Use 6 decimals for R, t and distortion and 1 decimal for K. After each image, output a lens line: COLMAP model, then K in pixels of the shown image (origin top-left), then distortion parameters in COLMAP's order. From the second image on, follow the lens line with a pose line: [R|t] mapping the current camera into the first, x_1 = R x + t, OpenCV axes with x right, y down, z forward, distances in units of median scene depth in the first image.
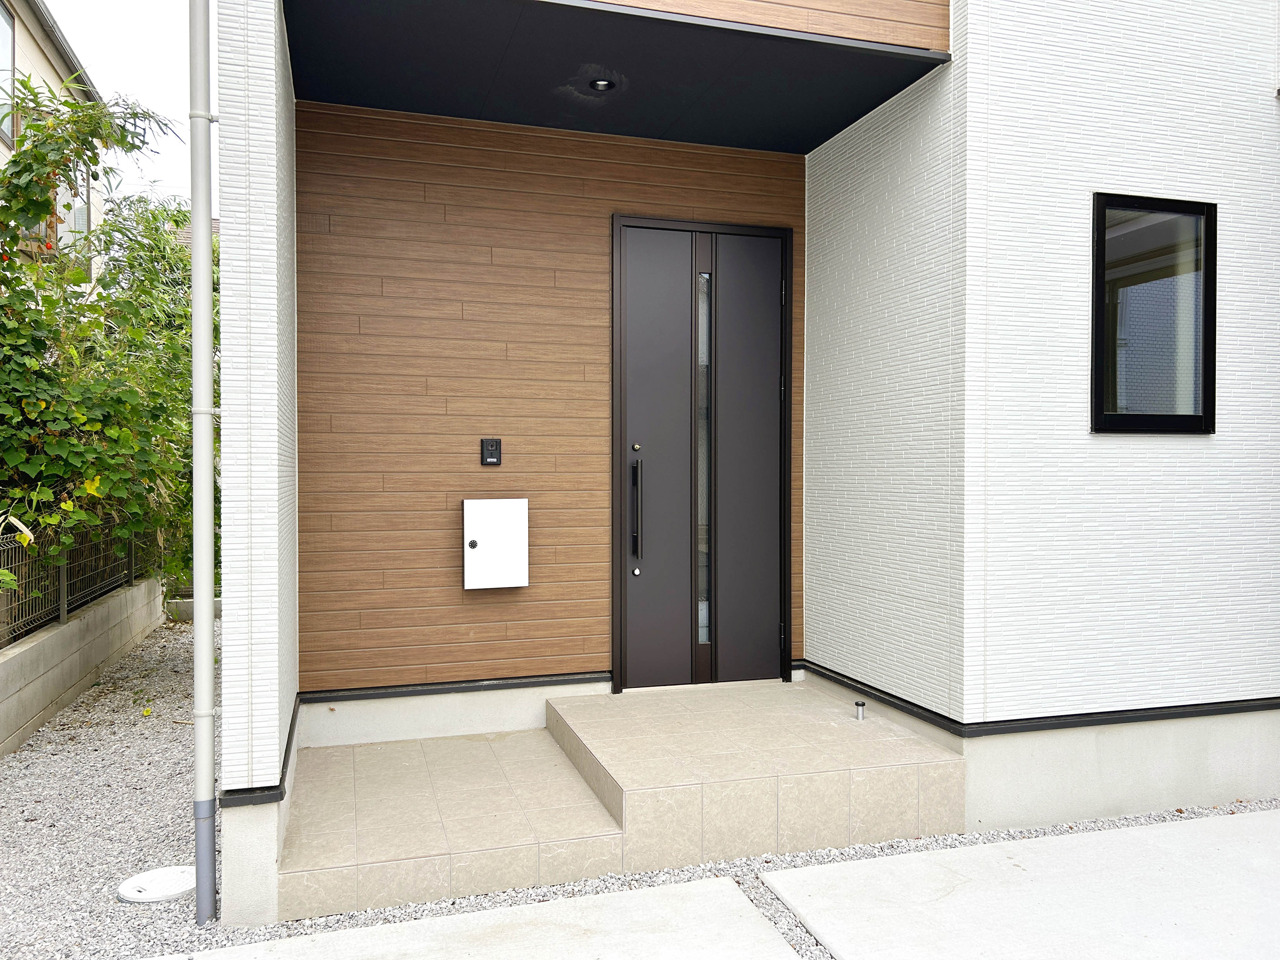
lens RADIAL K [[952.8, 0, 630.4], [0, 952.8, 474.2], [0, 0, 1]] dist [0.011276, -0.000999]
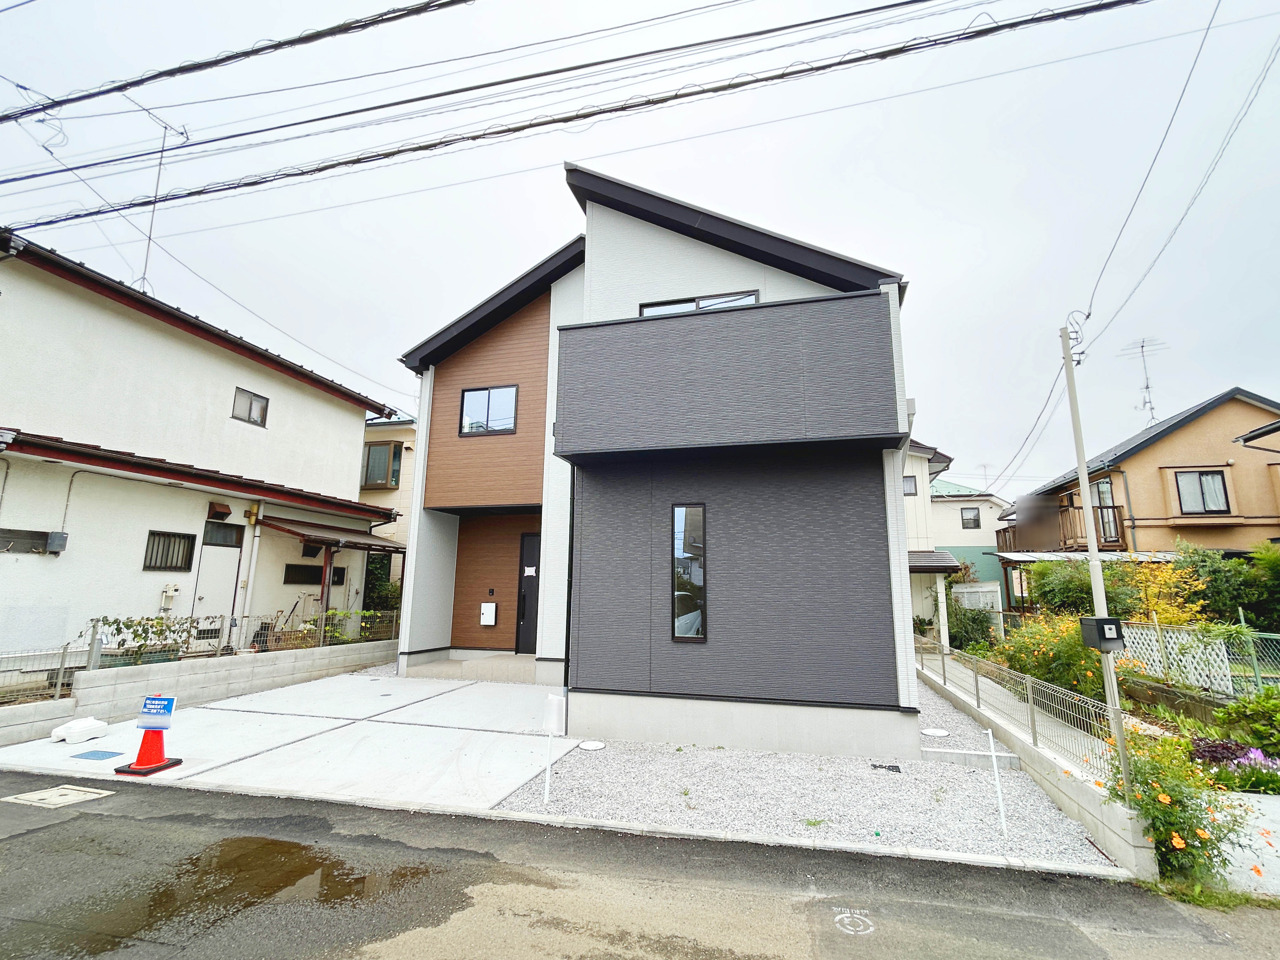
lens RADIAL K [[606.4, 0, 639.8], [0, 606.4, 478.6], [0, 0, 1]] dist [-0.002776, 0.001921]
pose [[0.849074, -0.090729, -0.520425, 1.878369], [-0.015288, 0.980509, -0.195881, -0.000628], [0.528053, 0.174274, 0.831137, -0.984504]]
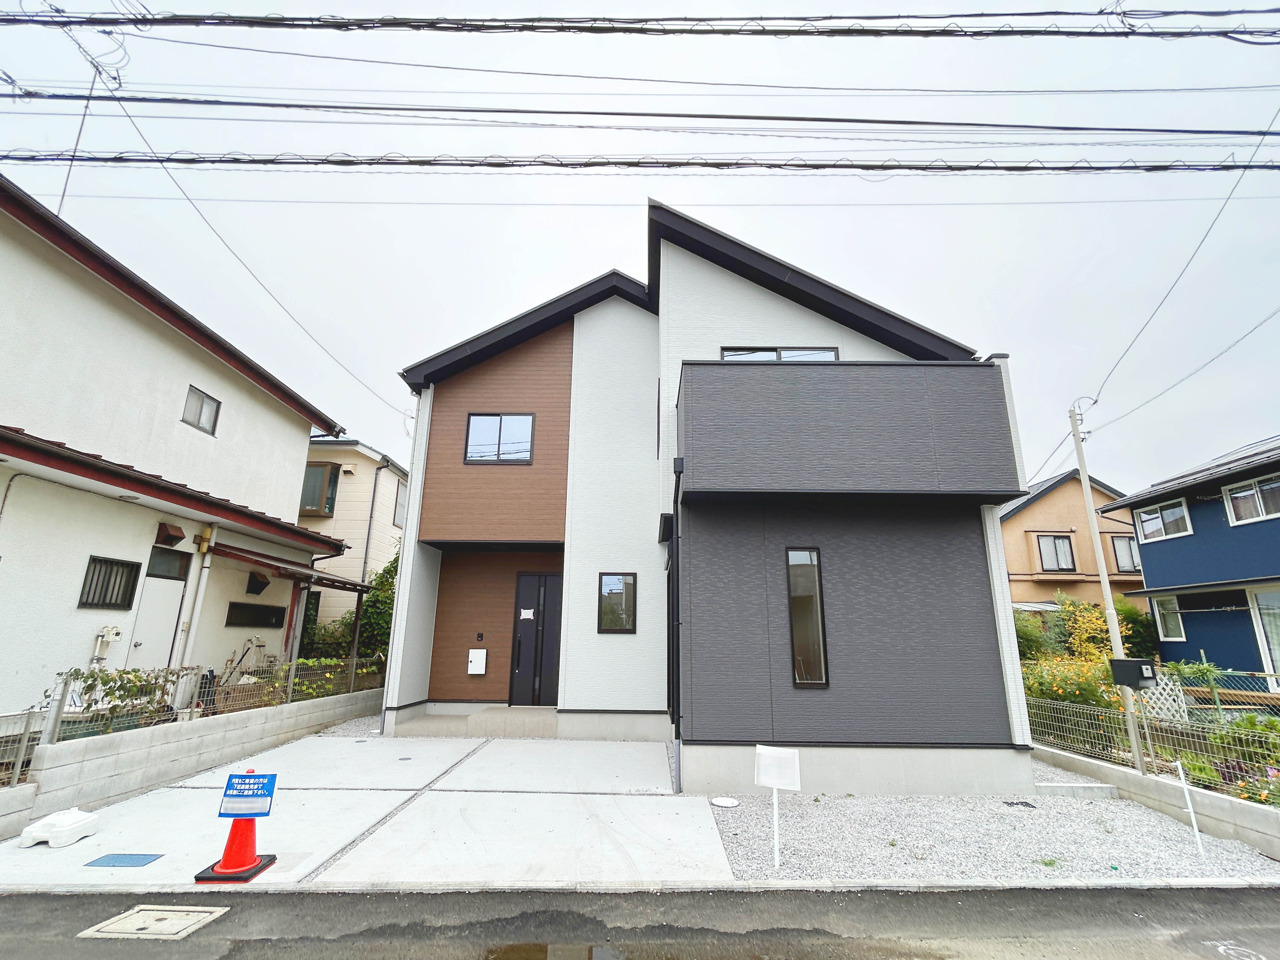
lens RADIAL K [[606.4, 0, 638.5], [0, 606.4, 479.6], [0, 0, 1]] dist [-0.002776, 0.001921]
pose [[0.956355, -0.066841, -0.284459, 1.211547], [-0.012139, 0.963558, -0.267225, 0.010804], [0.291955, 0.259015, 0.920692, -1.232697]]
